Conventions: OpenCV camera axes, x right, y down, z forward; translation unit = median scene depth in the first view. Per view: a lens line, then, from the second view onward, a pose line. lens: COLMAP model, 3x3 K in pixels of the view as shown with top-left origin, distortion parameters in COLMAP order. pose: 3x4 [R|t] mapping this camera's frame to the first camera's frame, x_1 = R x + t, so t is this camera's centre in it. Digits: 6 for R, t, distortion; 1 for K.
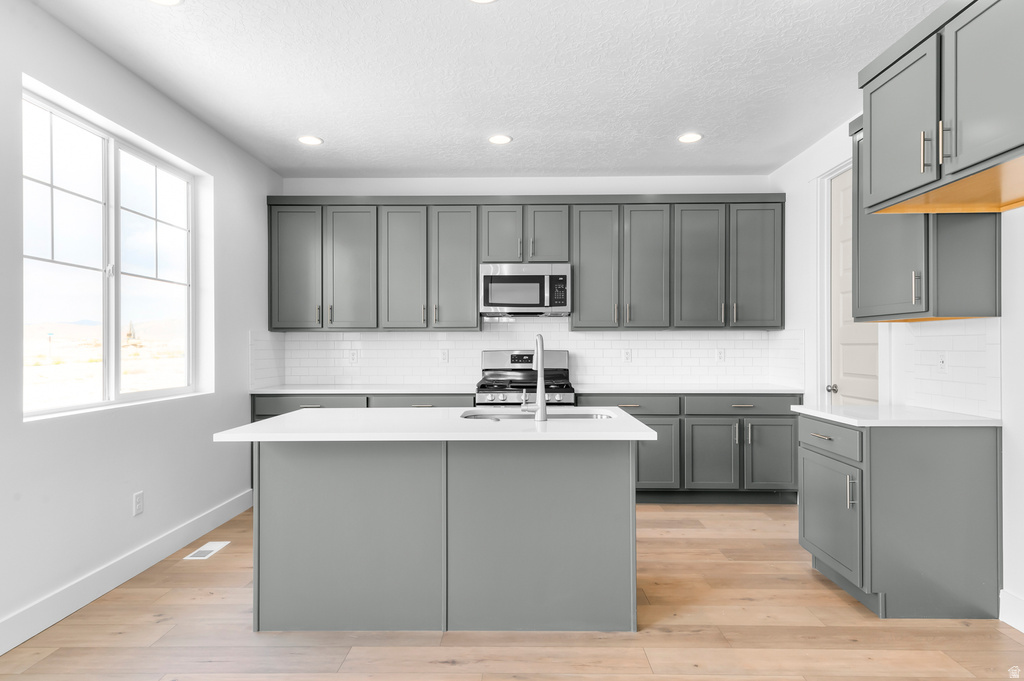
lens RADIAL K [[571.7, 0, 514.6], [0, 571.7, 345.2], [0, 0, 1]] dist [0.027436, 0.000572]
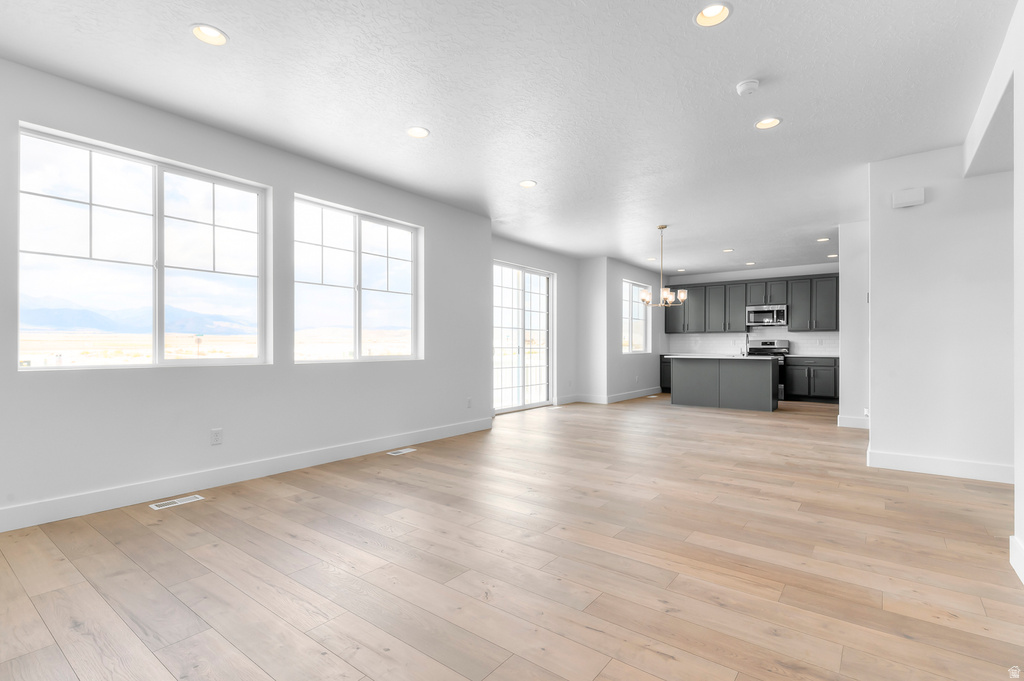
lens RADIAL K [[485.3, 0, 507.0], [0, 485.3, 342.3], [0, 0, 1]] dist [0.001265, -0.000038]
pose [[0.795287, 0.000495, -0.606233, 0.406332], [-0.002598, 0.999993, -0.002593, 0.027547], [0.606228, 0.003637, 0.795283, -1.388286]]
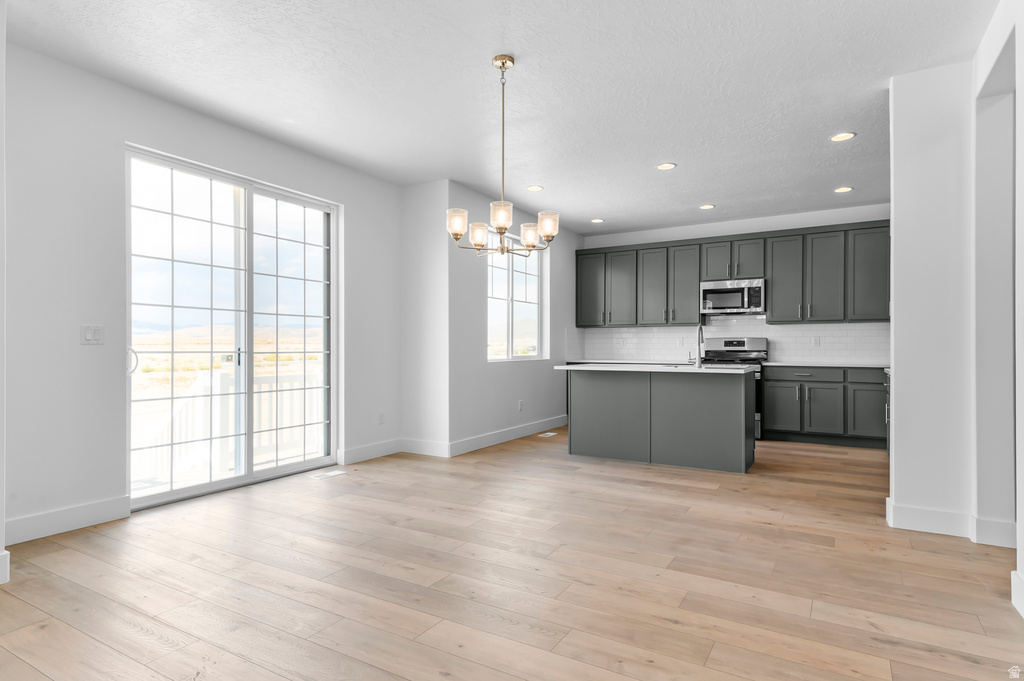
lens RADIAL K [[557.0, 0, 512.8], [0, 557.0, 344.7], [0, 0, 1]] dist [0.006512, 0.000556]
pose [[0.865433, 0.001533, -0.501023, 0.255857], [-0.002334, 0.999997, -0.000972, 0.030616], [0.501019, 0.002011, 0.865434, -0.566026]]
